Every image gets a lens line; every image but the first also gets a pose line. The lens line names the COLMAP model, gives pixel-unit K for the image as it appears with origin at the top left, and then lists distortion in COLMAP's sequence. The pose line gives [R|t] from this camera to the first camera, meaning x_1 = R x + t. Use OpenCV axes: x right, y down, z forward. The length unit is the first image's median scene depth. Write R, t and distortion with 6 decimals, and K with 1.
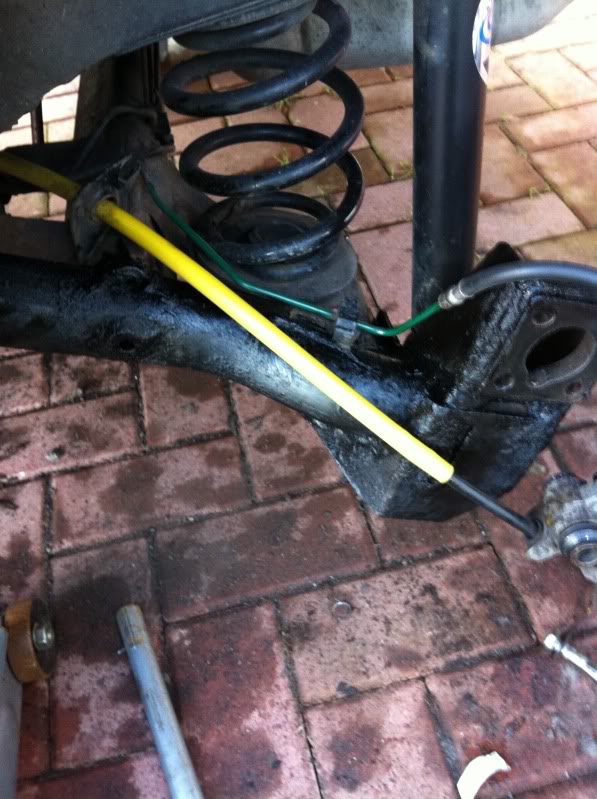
lens RADIAL K [[737.3, 0, 297.1], [0, 737.3, 381.1], [0, 0, 1]] dist [-0.000521, 0.000000]
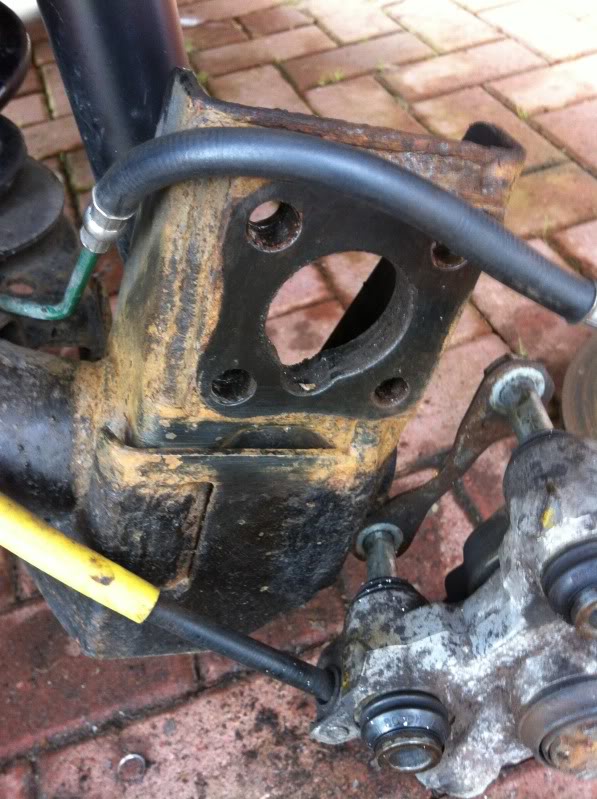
lens RADIAL K [[737.3, 0, 296.9], [0, 737.3, 391.8], [0, 0, 1]] dist [-0.000521, 0.000000]
pose [[0.994292, -0.084795, 0.064752, 0.181481], [0.085786, 0.996233, -0.012682, 0.006790], [-0.063433, 0.018164, 0.997821, 0.337925]]
